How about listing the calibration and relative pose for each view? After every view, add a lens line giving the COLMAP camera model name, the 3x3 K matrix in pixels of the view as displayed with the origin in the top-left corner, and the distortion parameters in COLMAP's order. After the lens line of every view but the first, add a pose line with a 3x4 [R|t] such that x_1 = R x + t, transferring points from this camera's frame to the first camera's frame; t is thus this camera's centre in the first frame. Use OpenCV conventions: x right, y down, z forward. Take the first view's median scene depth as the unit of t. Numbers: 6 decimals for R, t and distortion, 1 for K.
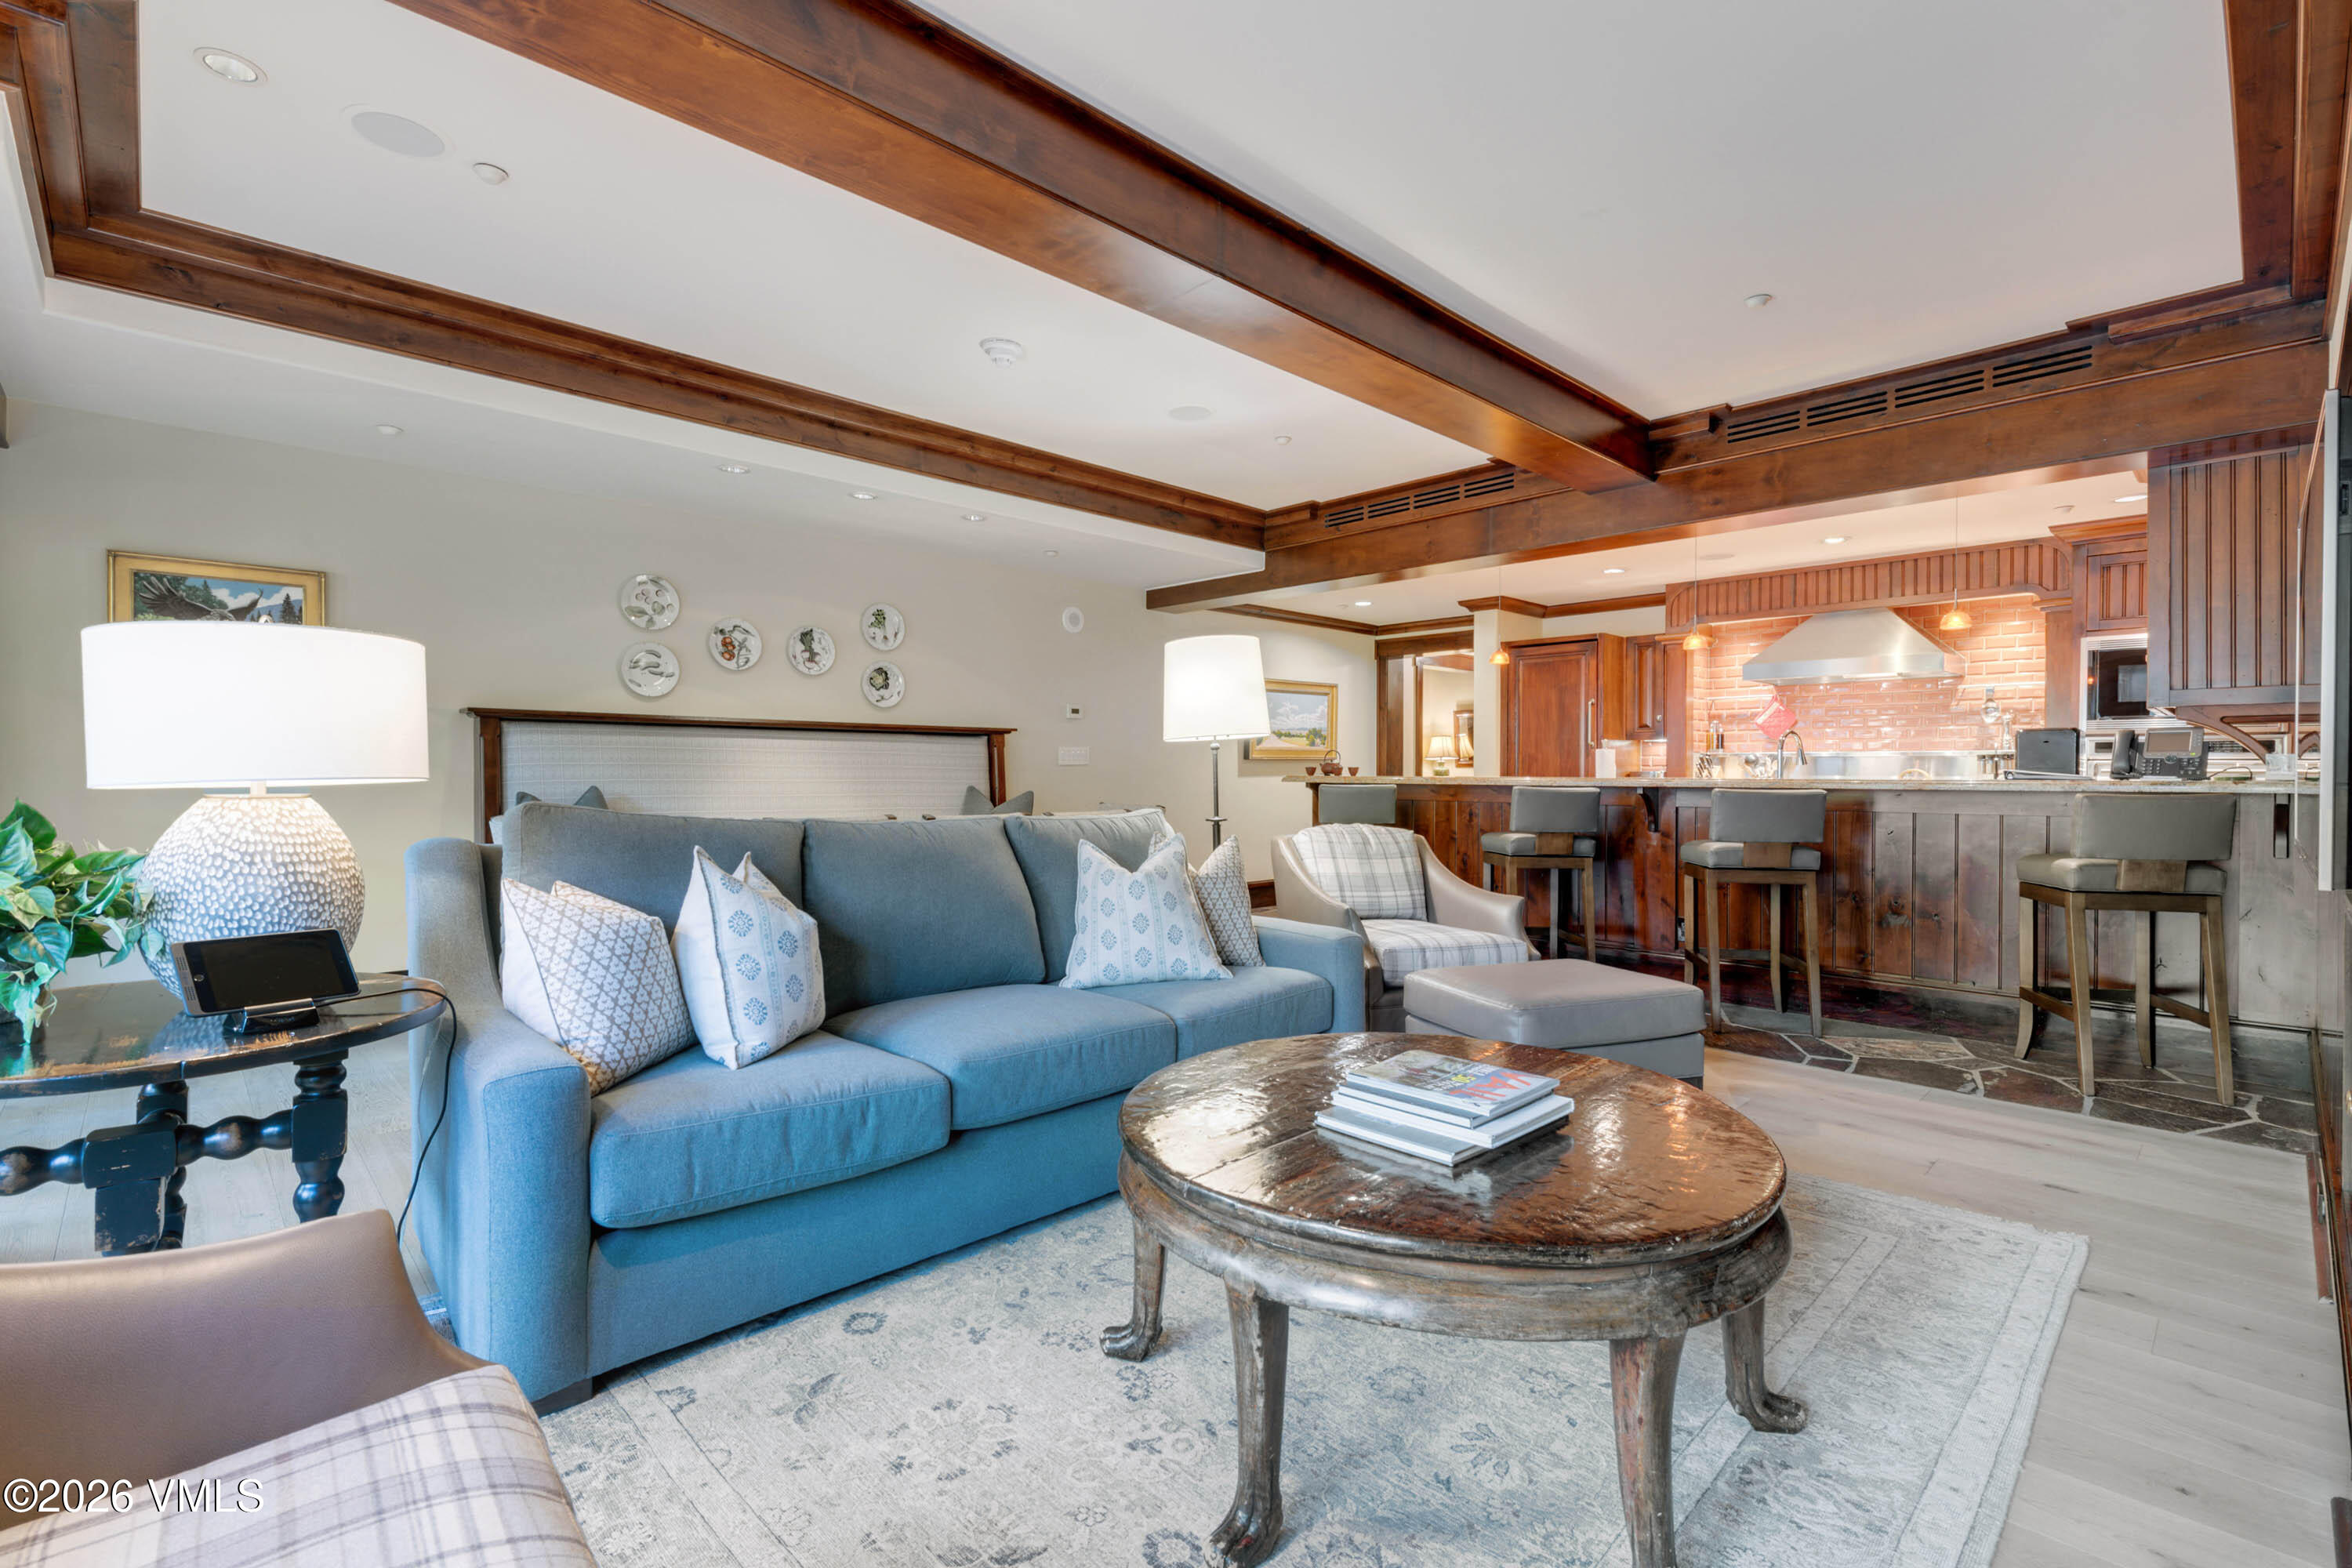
lens RADIAL K [[1058.2, 0, 1176.0], [0, 1058.2, 784.0], [0, 0, 1]] dist [0.002281, 0.000336]
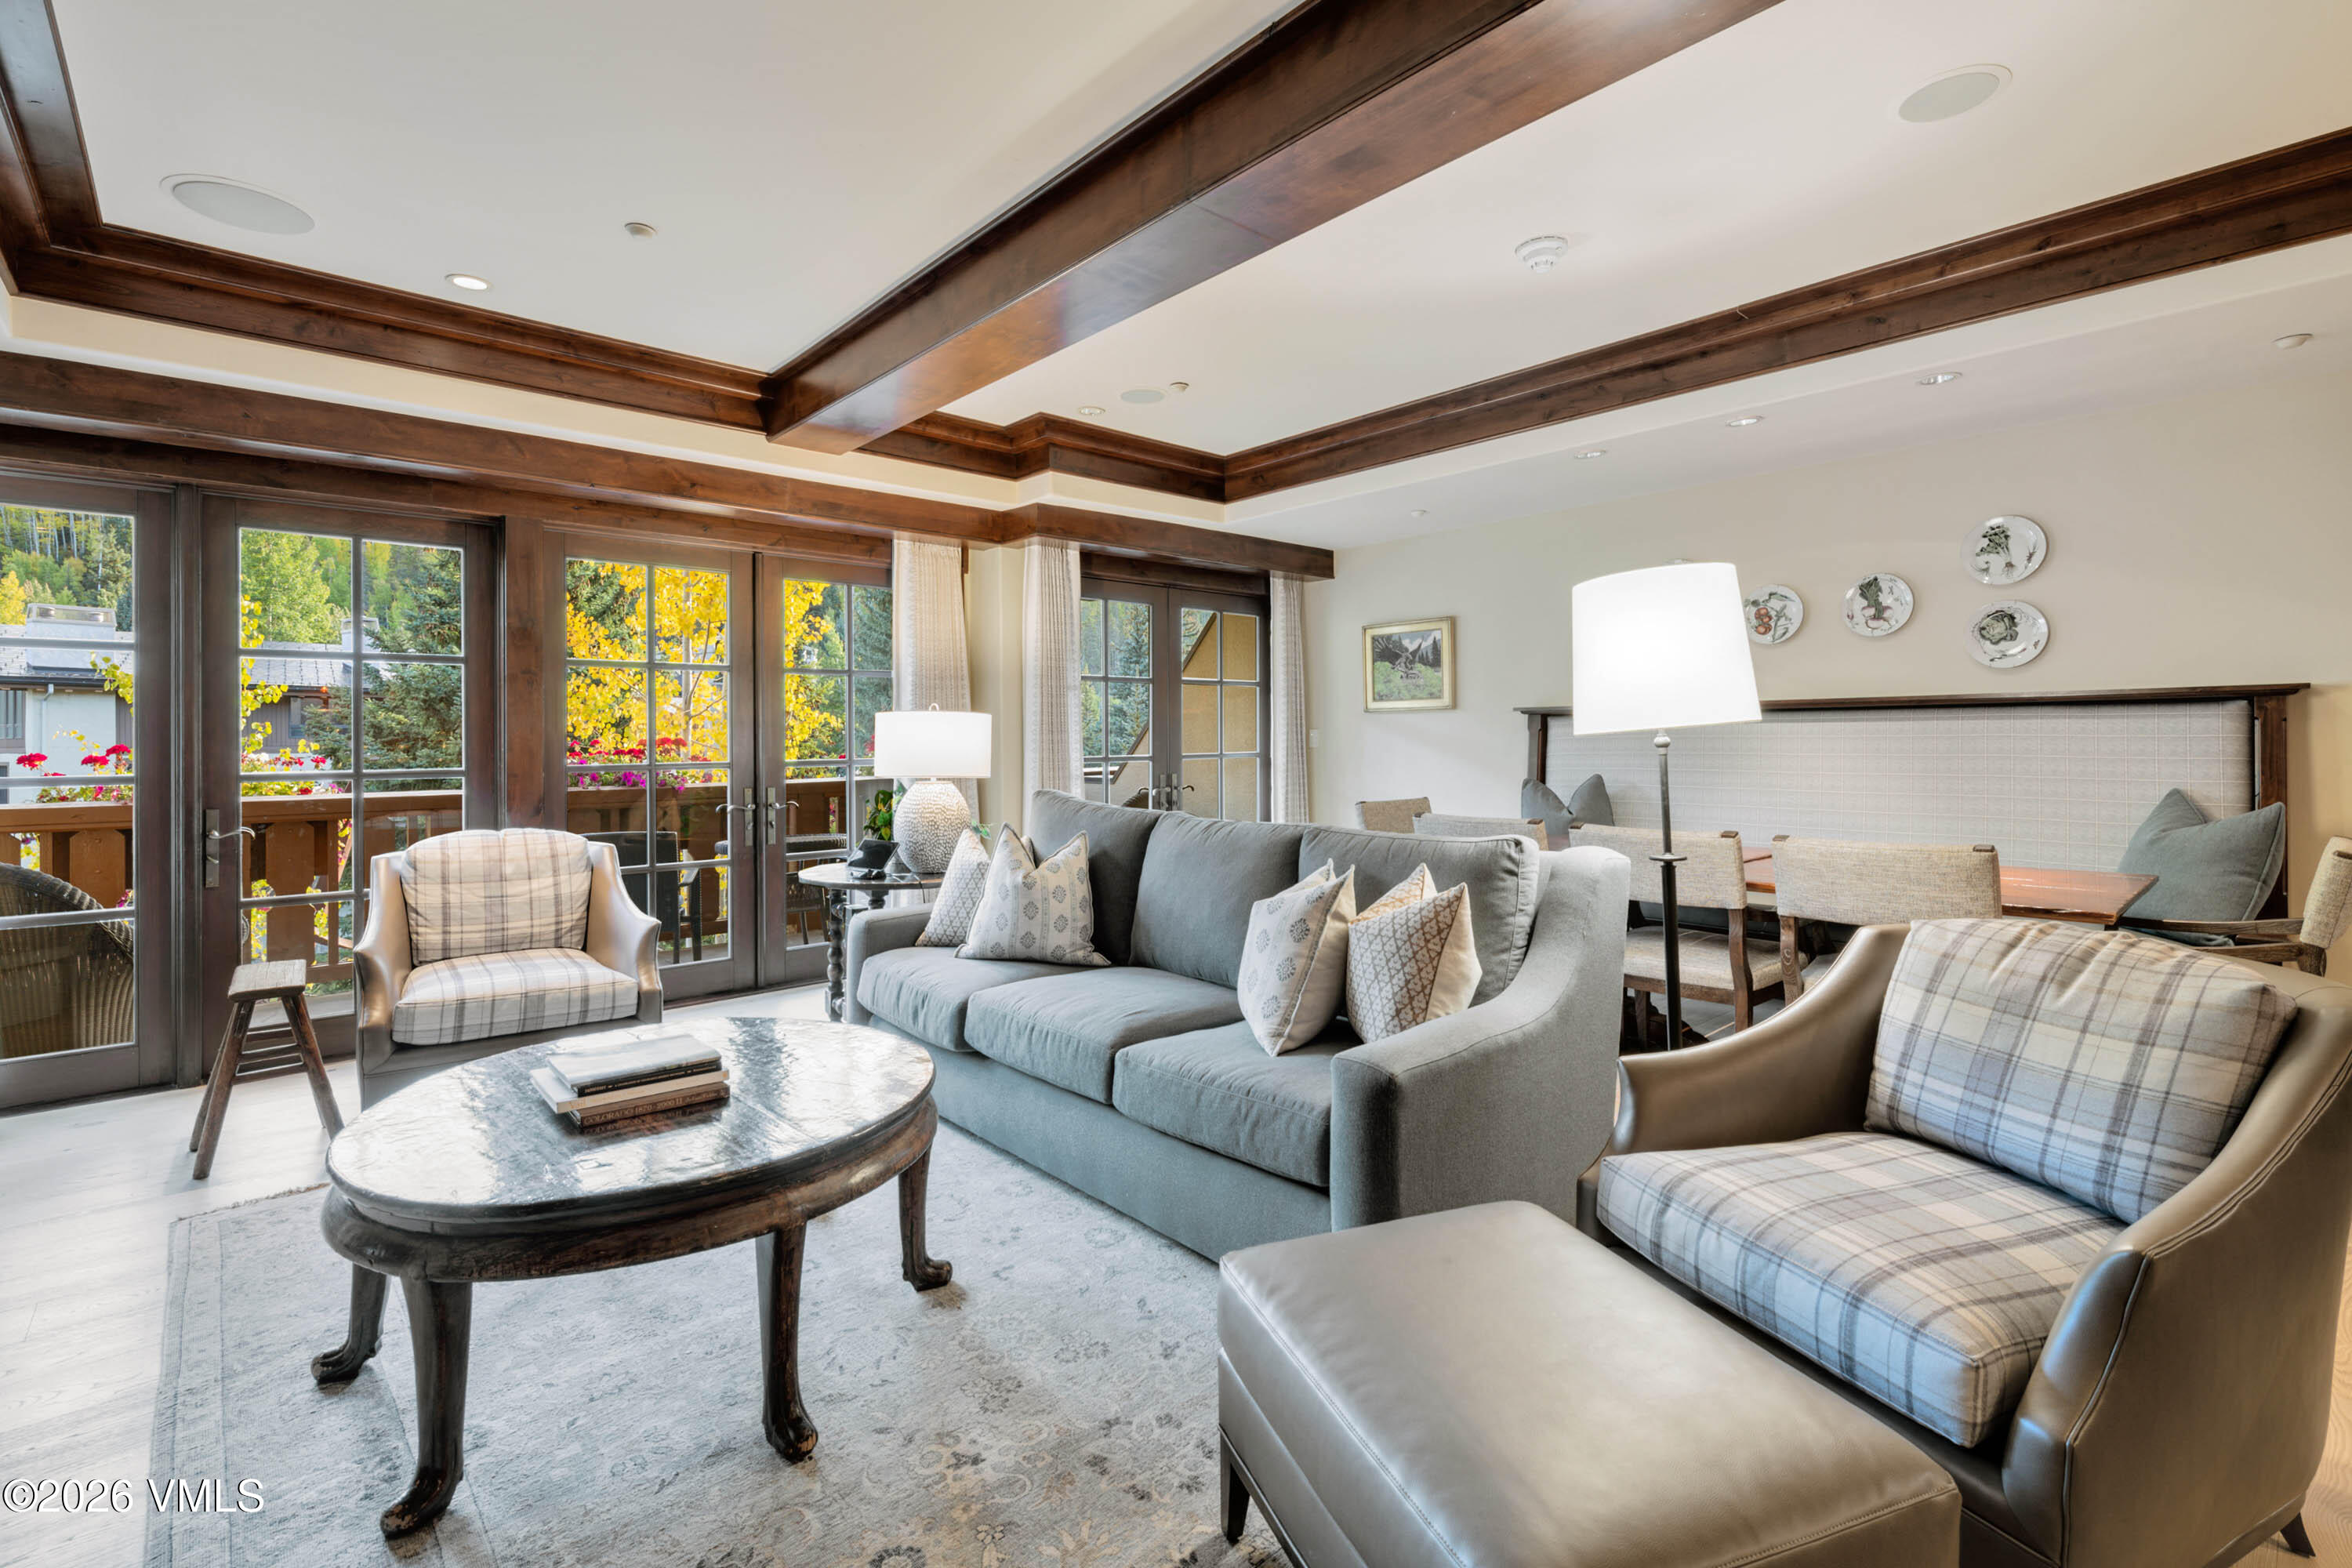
lens RADIAL K [[1051.9, 0, 1172.5], [0, 1051.9, 739.1], [0, 0, 1]] dist [0.000405, 0.000014]
pose [[-0.040084, -0.004444, -0.999186, 0.475592], [-0.002670, 0.999987, -0.004340, -0.025153], [0.999193, 0.002494, -0.040095, 0.553863]]
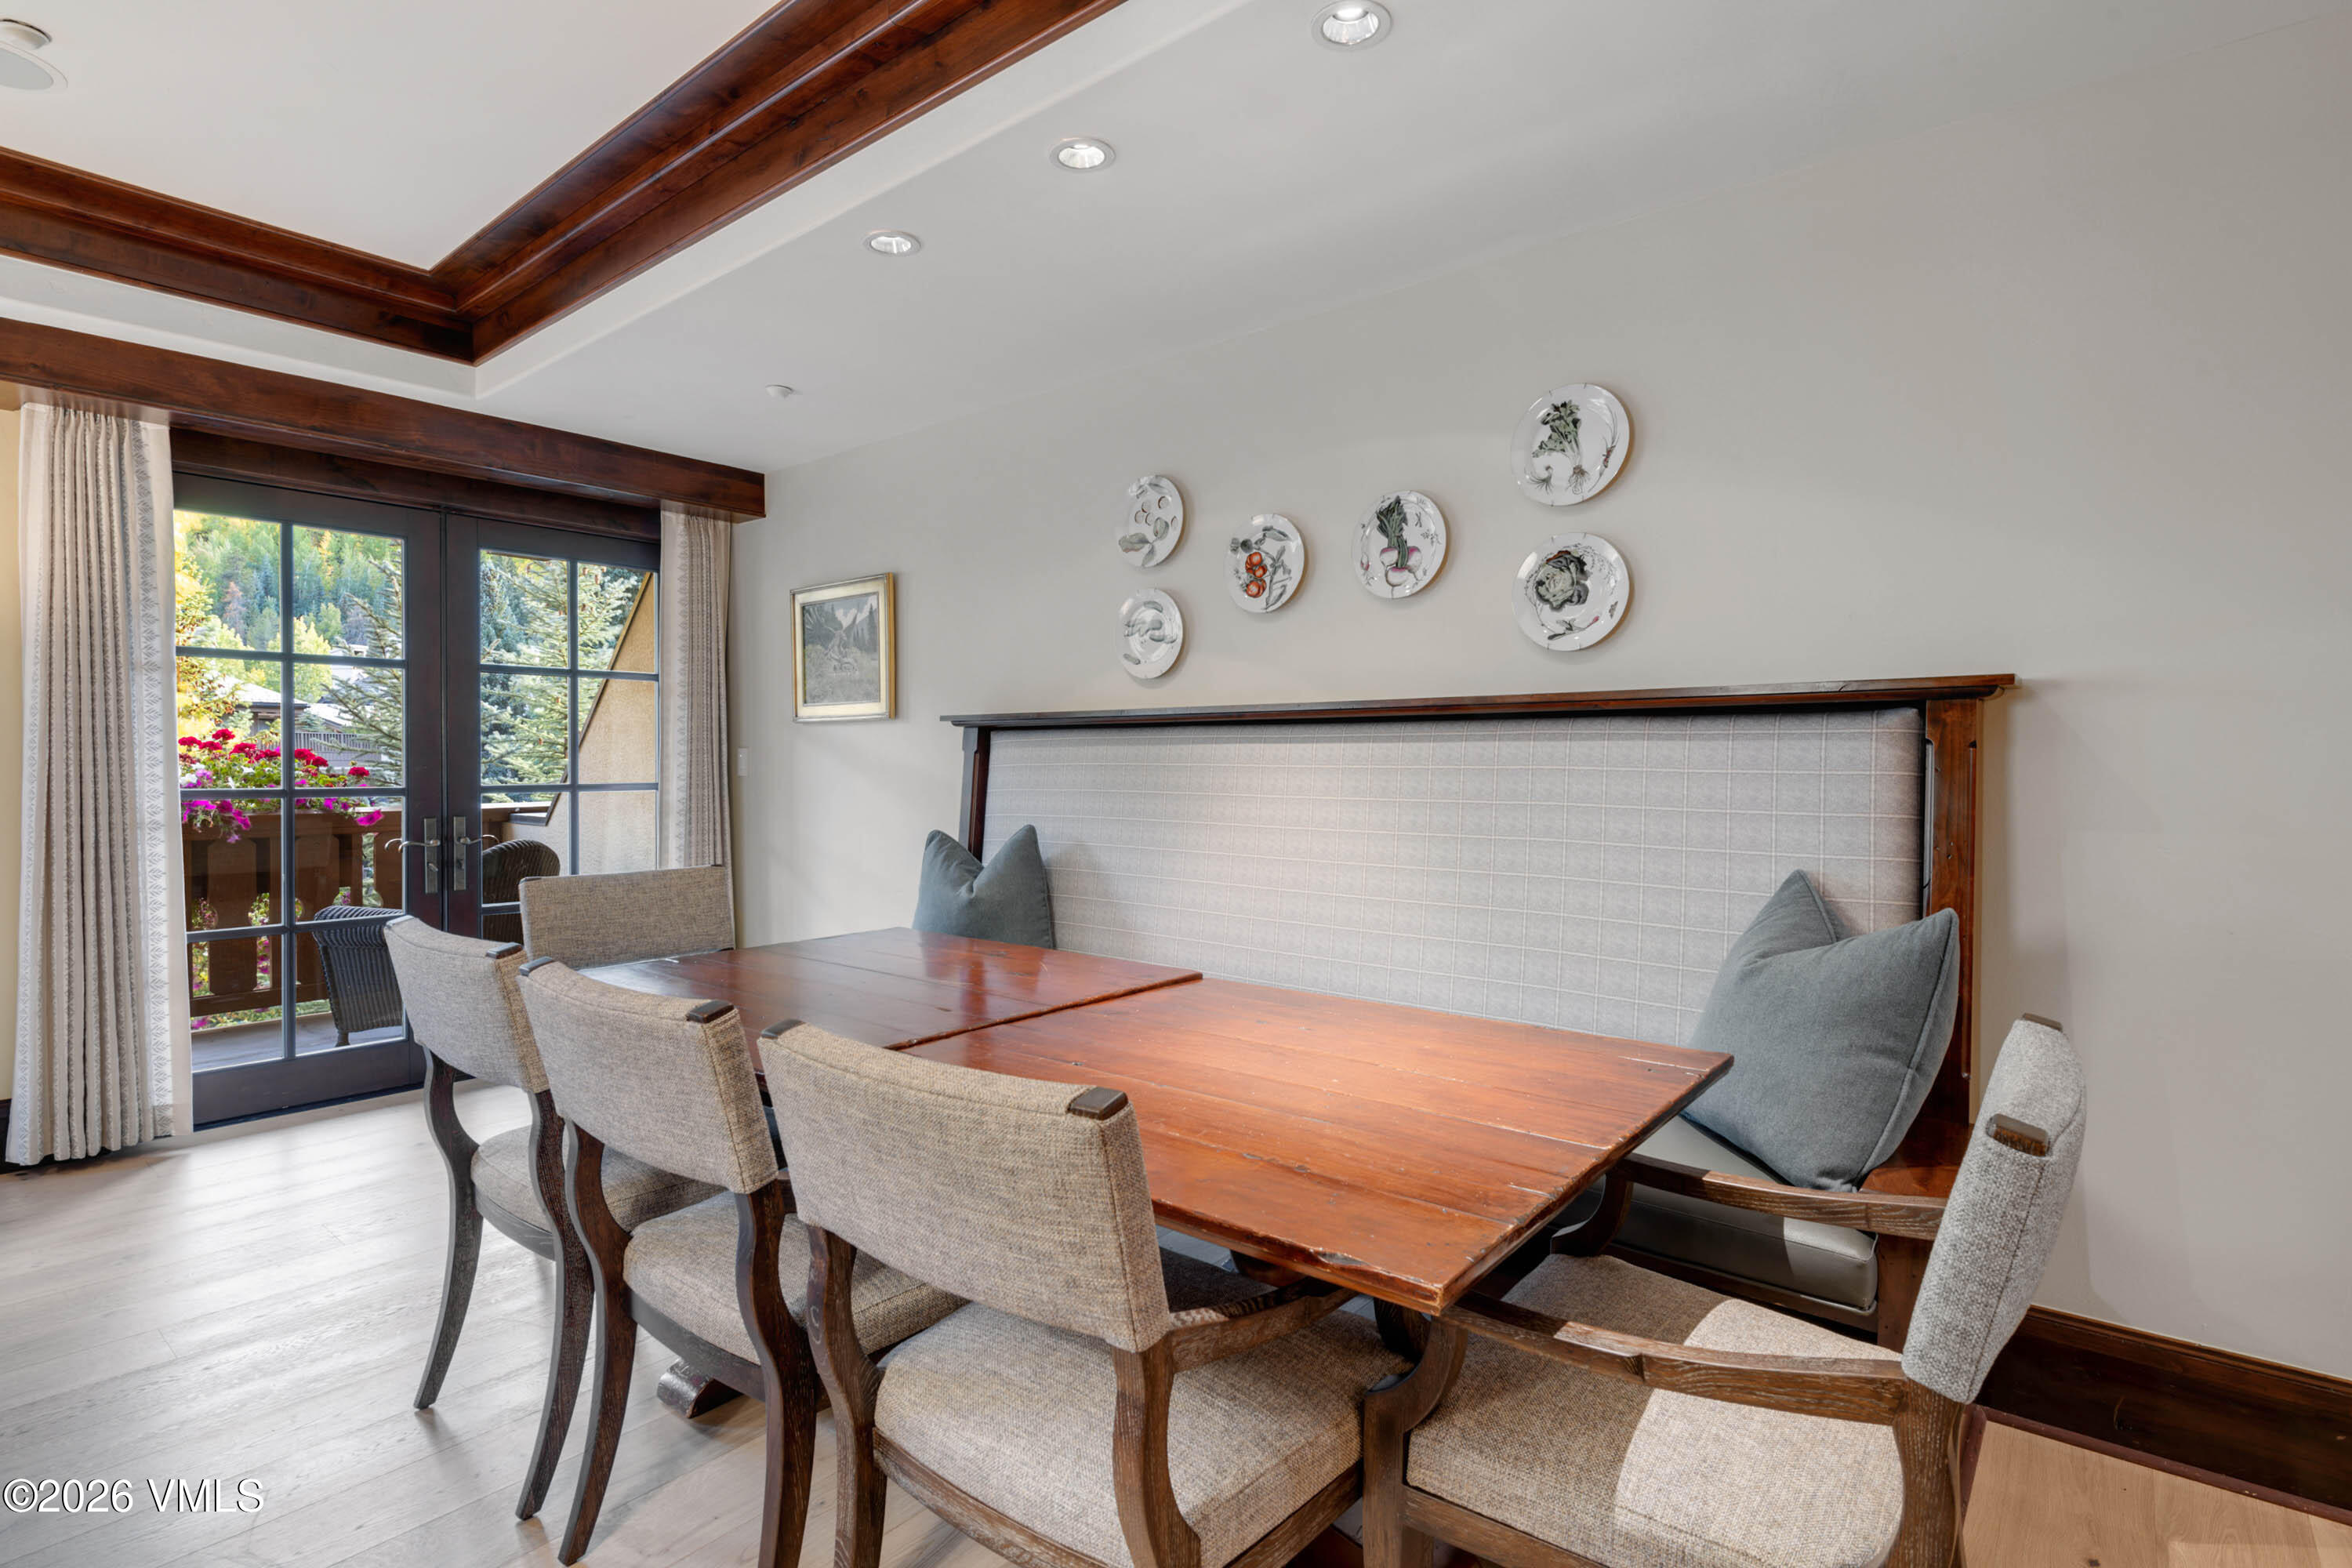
lens RADIAL K [[1136.4, 0, 1176.0], [0, 1136.4, 784.0], [0, 0, 1]] dist [0.011353, -0.000382]
pose [[0.112085, 0.014863, -0.993588, 0.142692], [-0.012971, 0.999825, 0.013494, -0.030617], [0.993614, 0.011376, 0.112258, 0.911355]]
